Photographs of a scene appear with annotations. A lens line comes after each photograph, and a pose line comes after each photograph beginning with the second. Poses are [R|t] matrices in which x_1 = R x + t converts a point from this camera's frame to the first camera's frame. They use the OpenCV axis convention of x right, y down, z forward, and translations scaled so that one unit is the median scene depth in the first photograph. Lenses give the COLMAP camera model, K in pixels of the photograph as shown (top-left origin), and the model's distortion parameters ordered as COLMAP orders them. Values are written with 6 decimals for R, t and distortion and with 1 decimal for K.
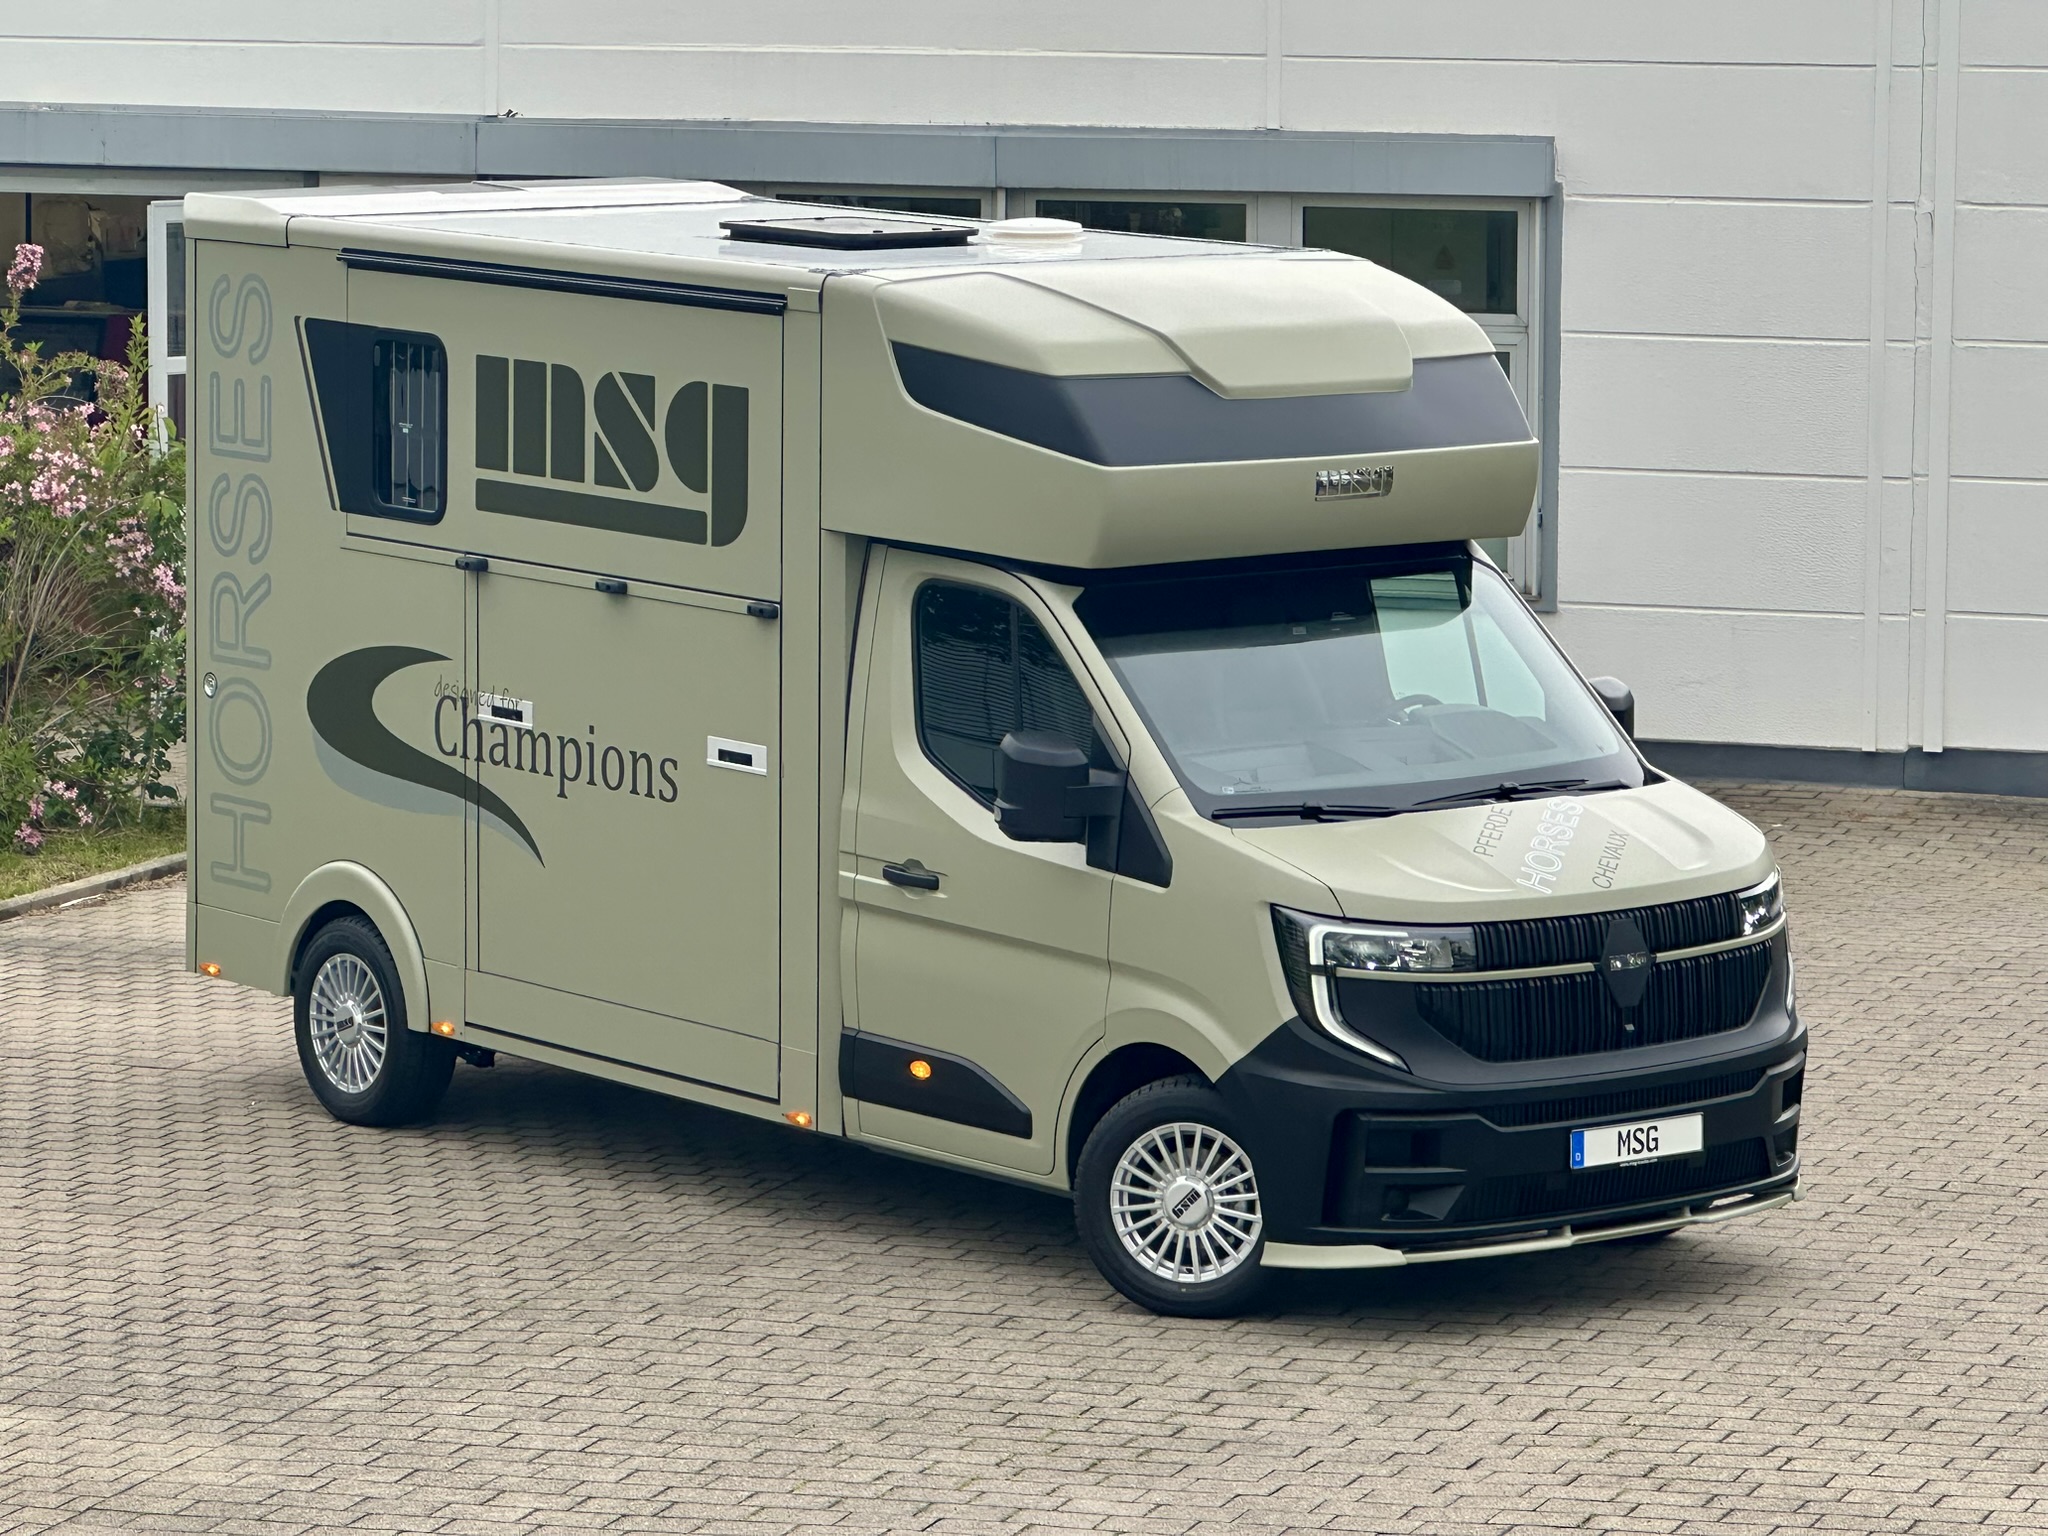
lens RADIAL K [[7401.1, 0, 1024.0], [0, 7401.1, 768.0], [0, 0, 1]] dist [-0.855409, 18.792937]
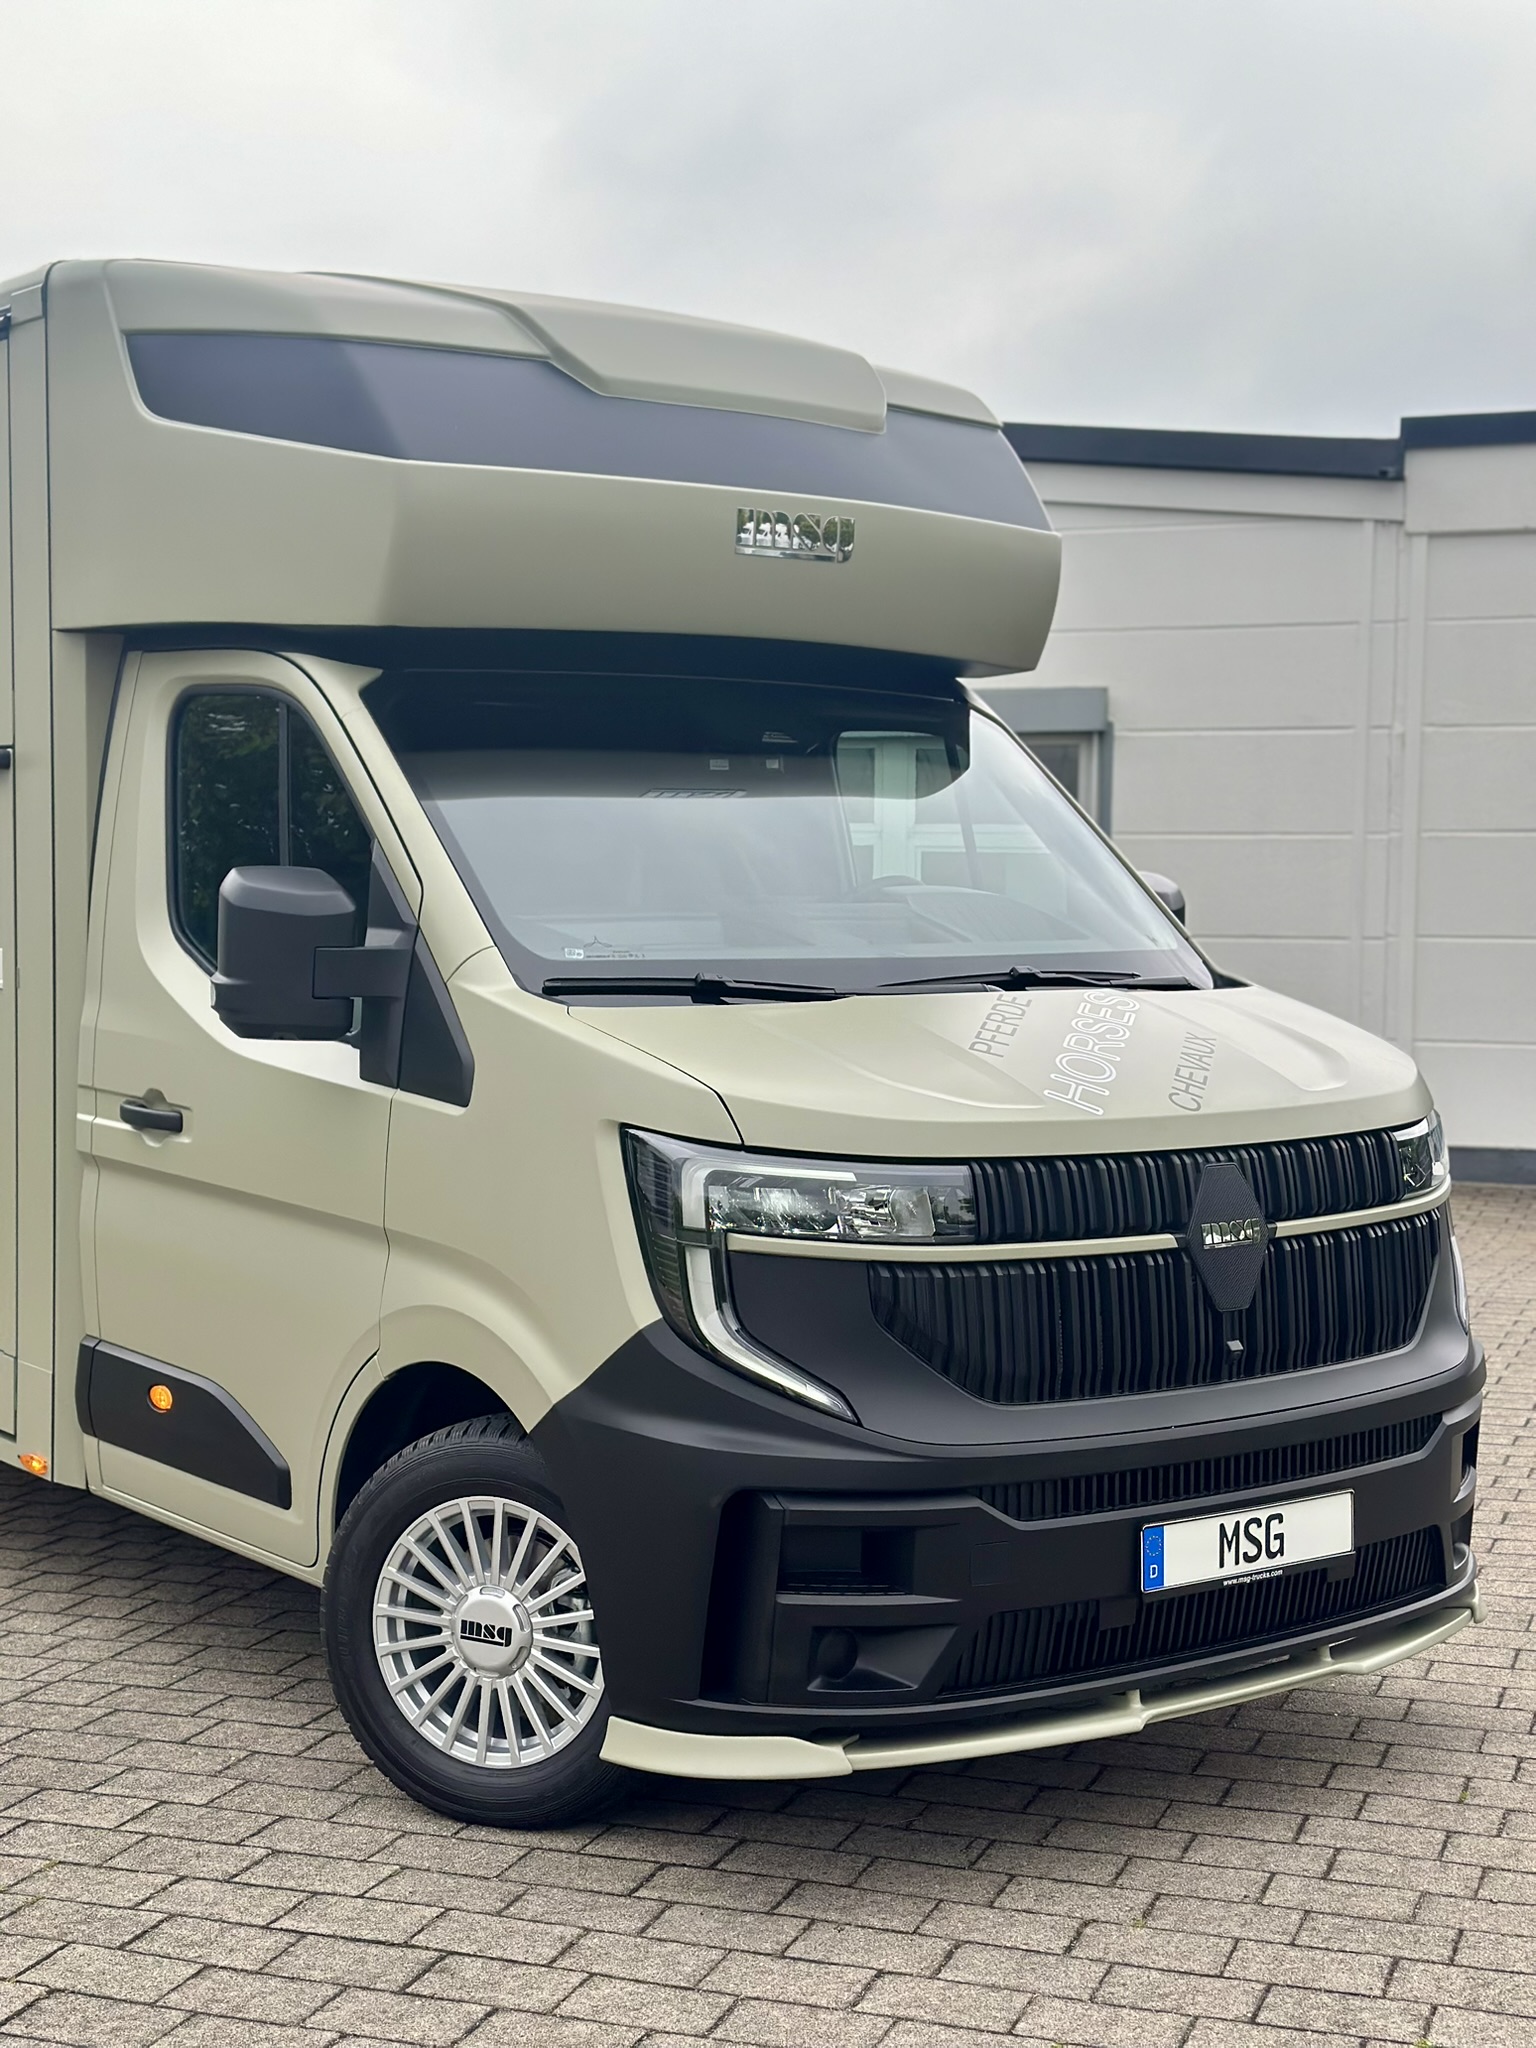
lens RADIAL K [[2922.9, 0, 768.0], [0, 2922.9, 1024.0], [0, 0, 1]] dist [0.156310, 0.073388]
pose [[0.999963, 0.006610, -0.005554, 0.045553], [-0.006978, 0.997578, -0.069202, 0.025953], [0.005083, 0.069238, 0.997587, 0.758668]]
